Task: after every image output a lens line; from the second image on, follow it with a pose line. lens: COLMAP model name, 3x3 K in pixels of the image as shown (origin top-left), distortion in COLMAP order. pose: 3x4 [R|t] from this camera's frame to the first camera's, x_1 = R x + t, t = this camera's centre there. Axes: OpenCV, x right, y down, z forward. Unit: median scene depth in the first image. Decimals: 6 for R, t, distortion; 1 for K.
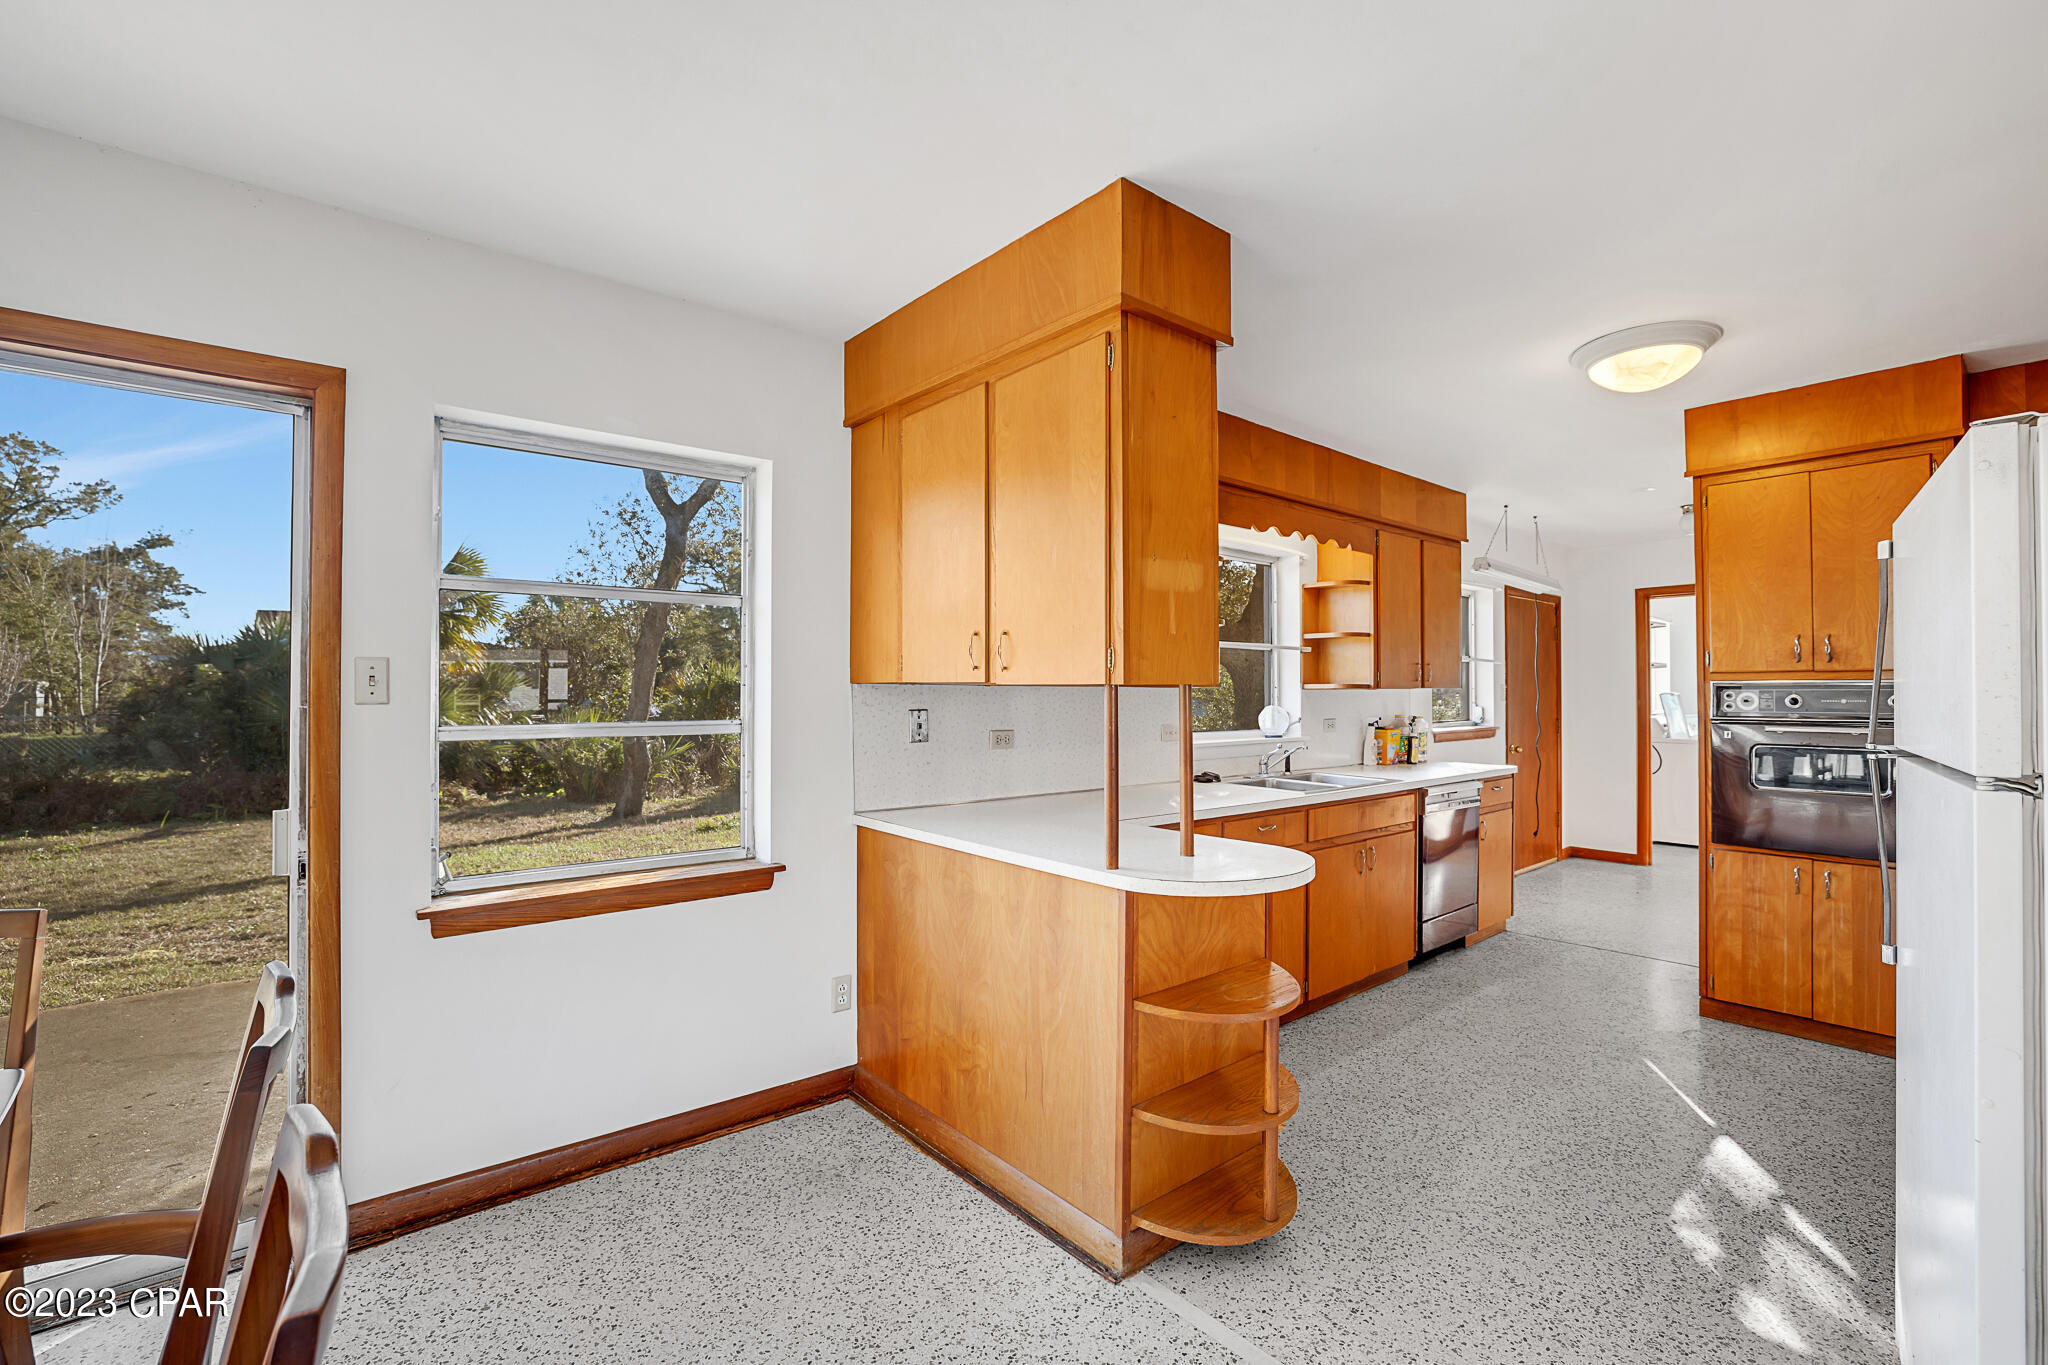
lens RADIAL K [[902.2, 0, 1063.7], [0, 902.2, 686.1], [0, 0, 1]] dist [-0.001165, 0.000206]
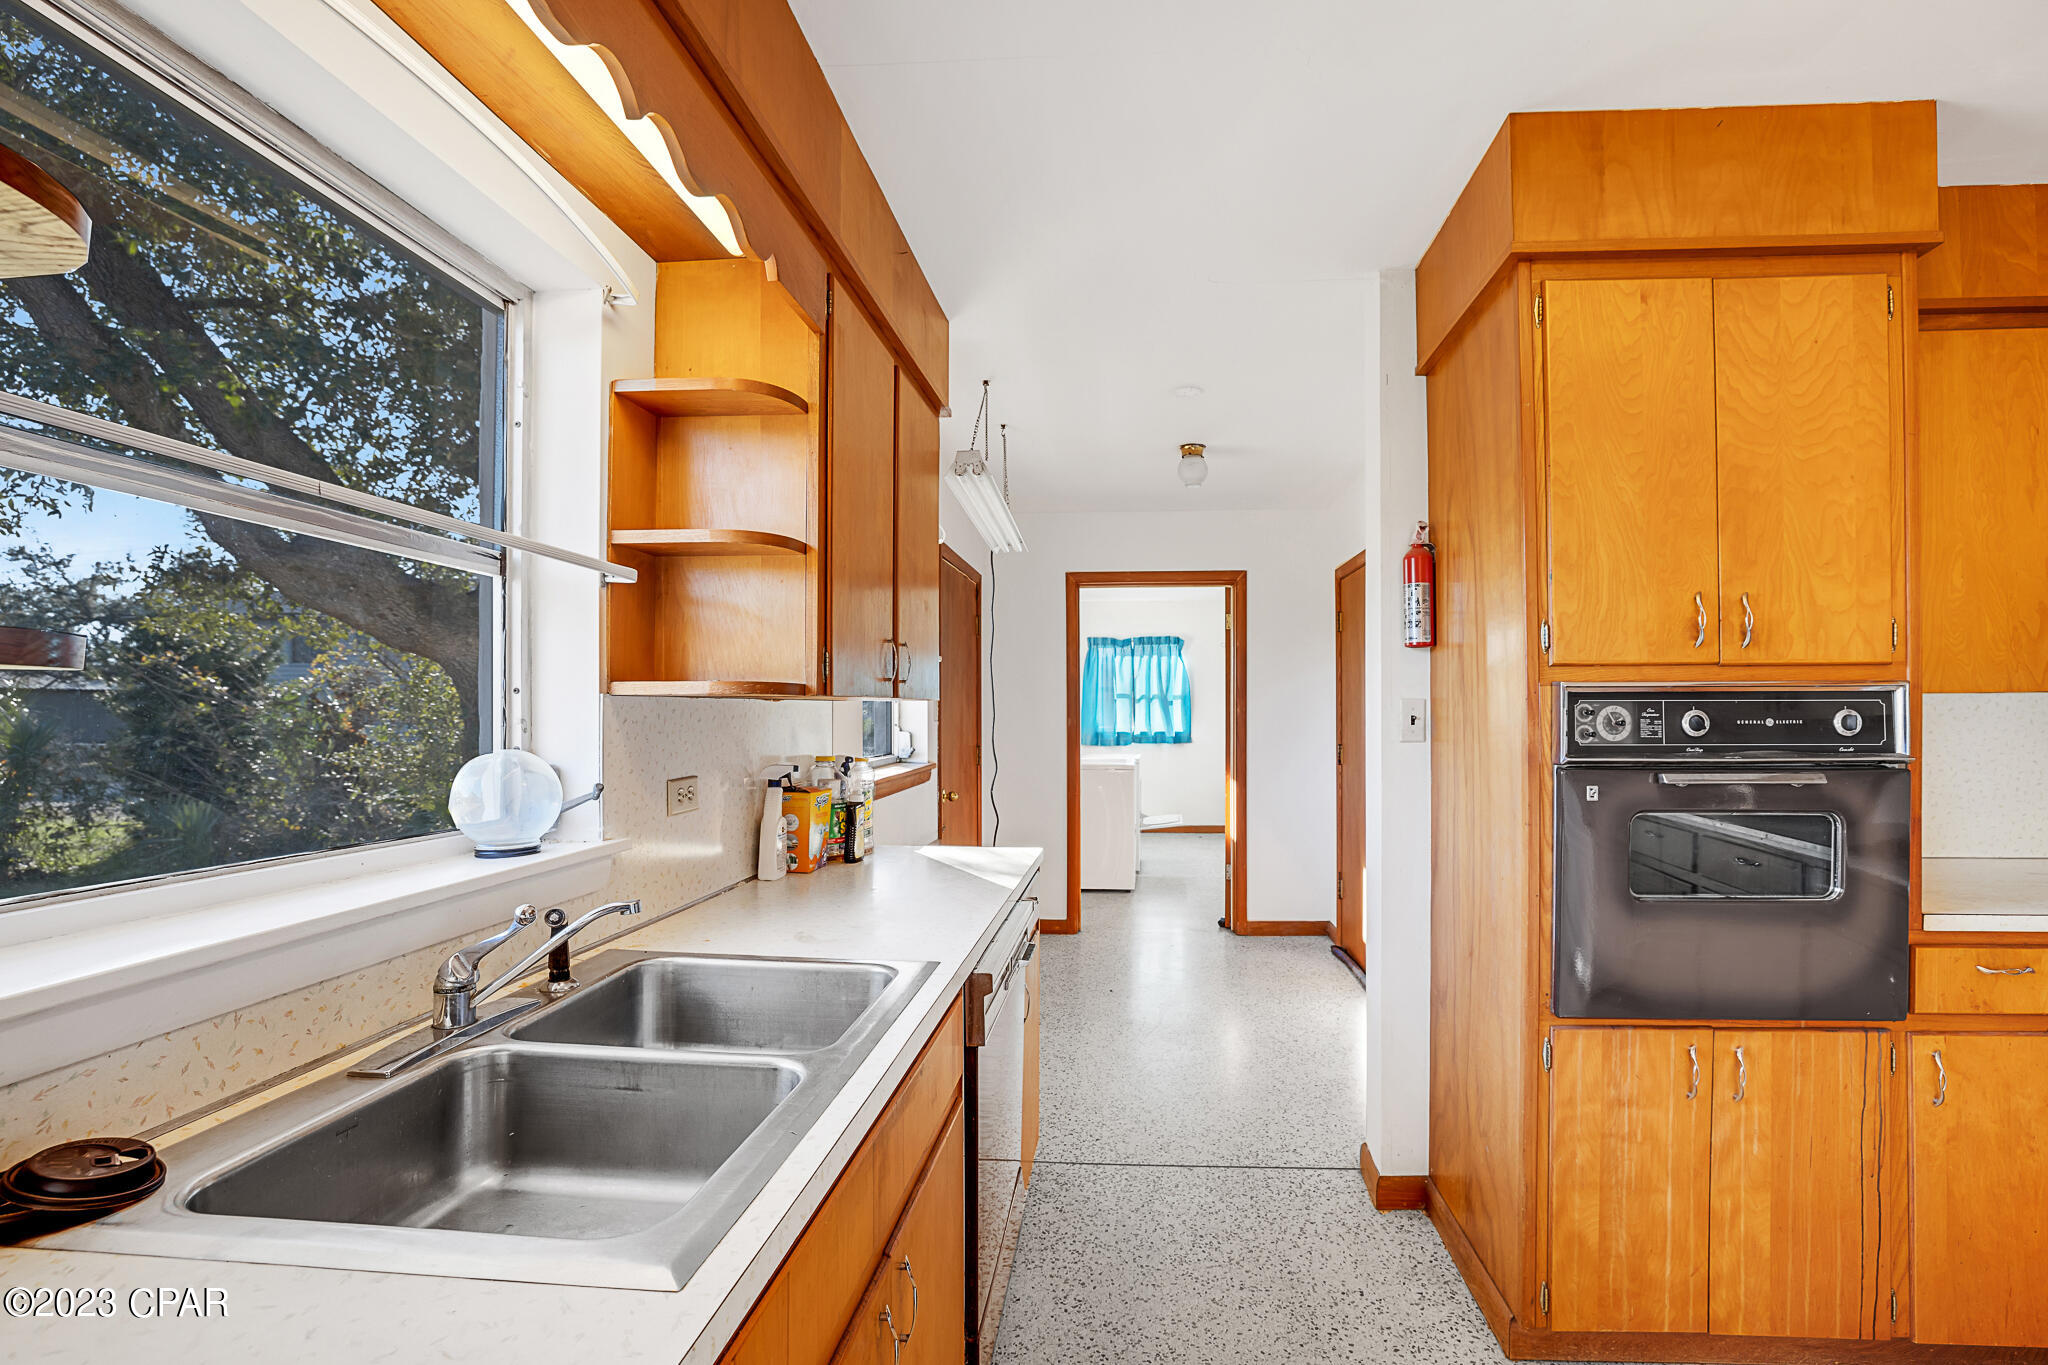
lens RADIAL K [[837.1, 0, 1049.0], [0, 837.1, 708.2], [0, 0, 1]] dist [-0.049601, 0.015509]
pose [[0.709770, 0.000512, 0.704434, 0.173592], [-0.004120, 0.999986, 0.003424, 0.006477], [-0.704422, -0.005333, 0.709761, 0.700374]]
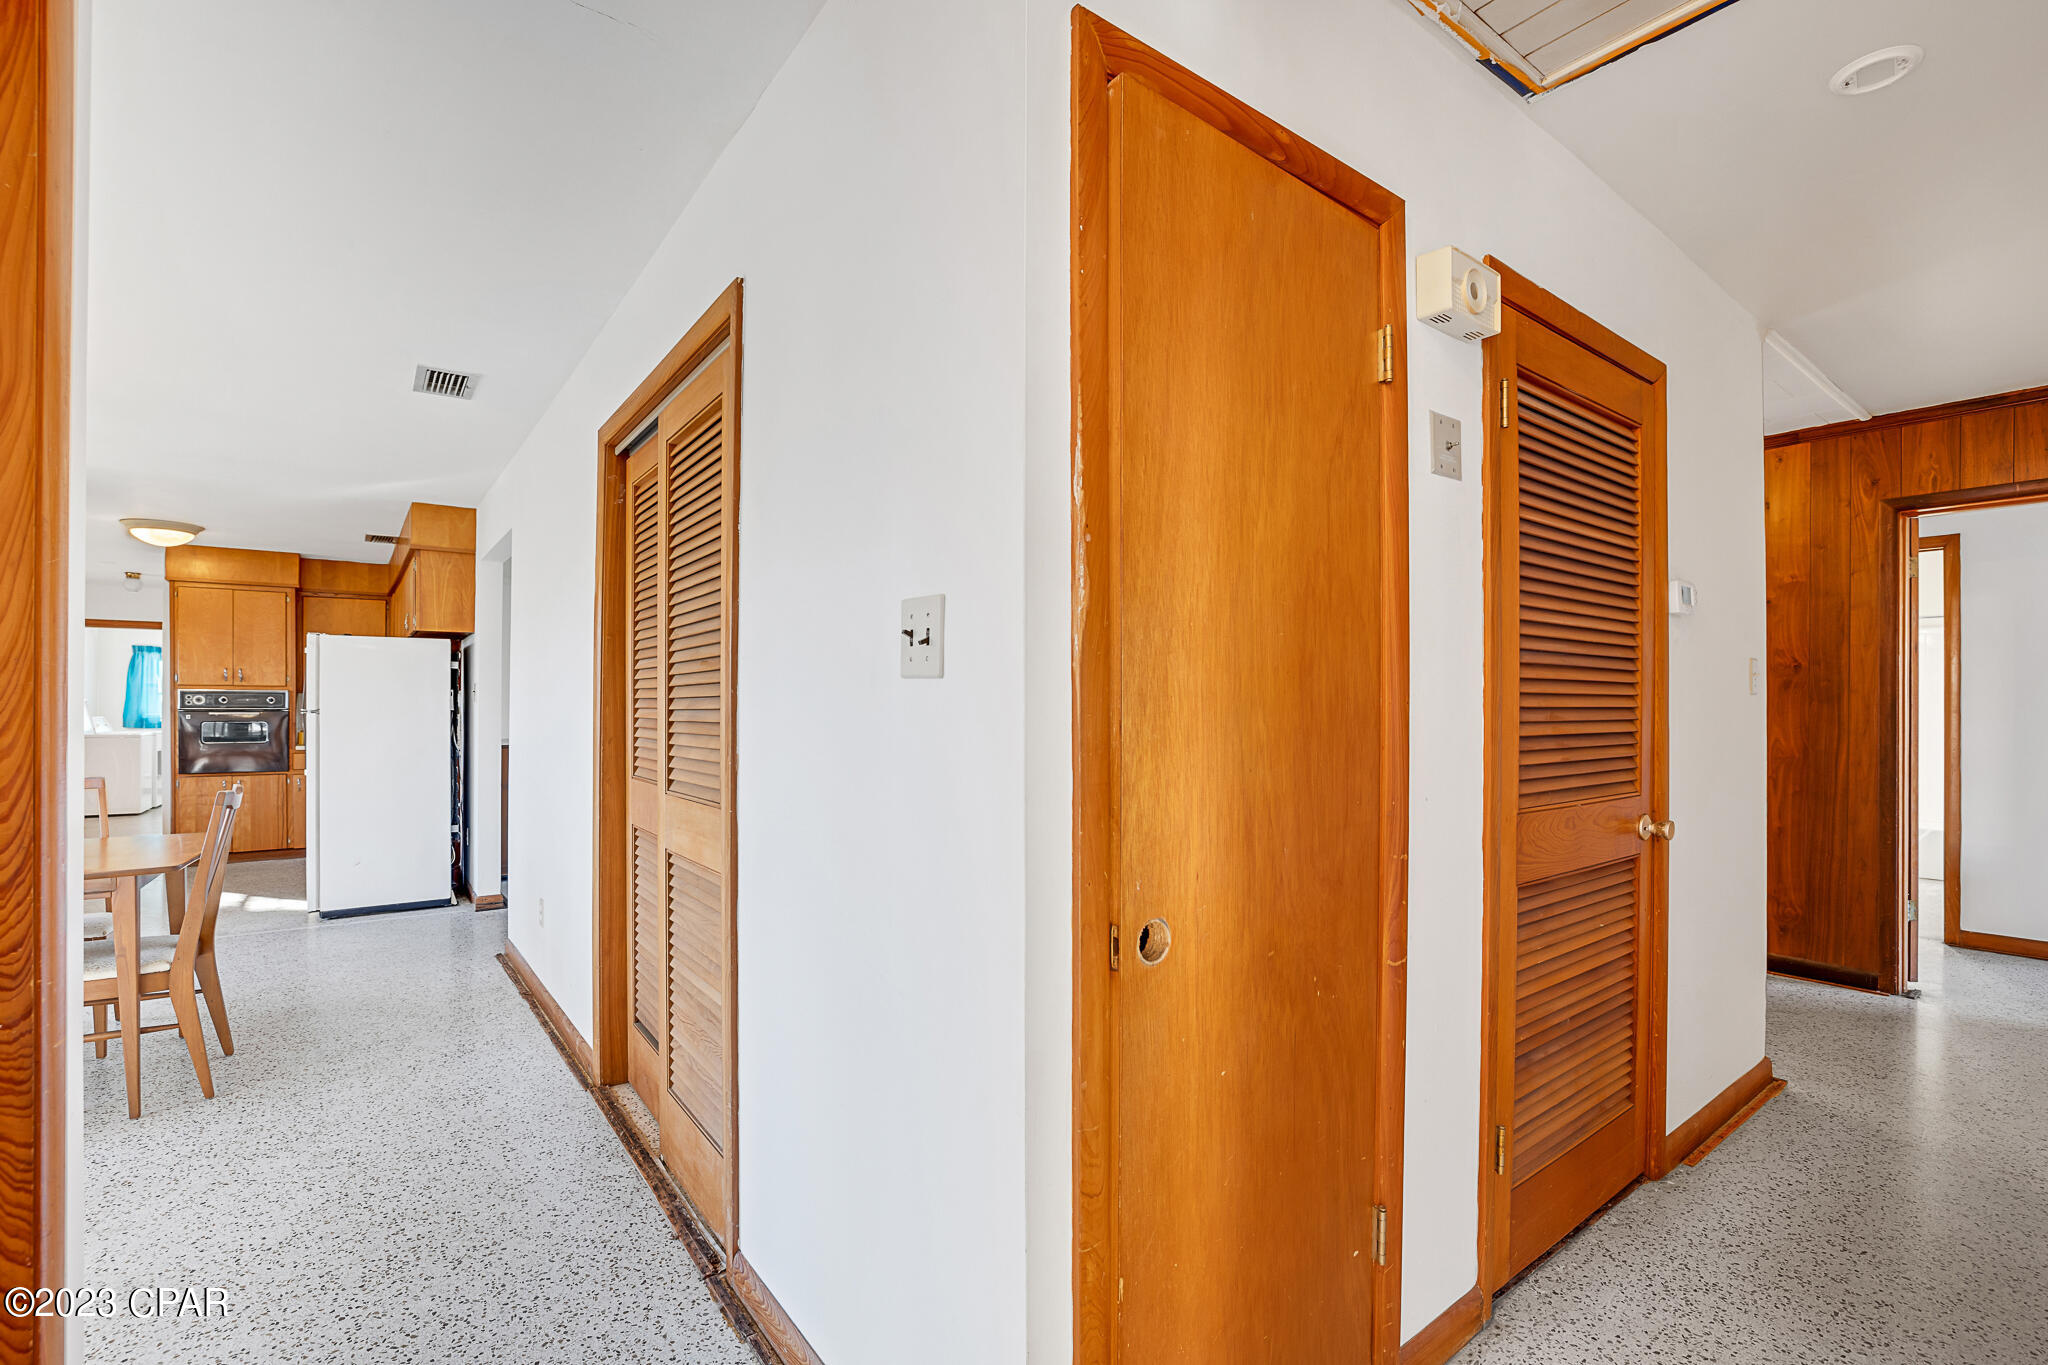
lens RADIAL K [[905.0, 0, 1020.8], [0, 905.0, 712.0], [0, 0, 1]] dist [-0.001661, -0.000329]
pose [[0.079442, -0.002495, 0.996836, -0.828434], [-0.008215, 0.999961, 0.003157, 0.017185], [-0.996806, -0.008440, 0.079418, -0.735119]]
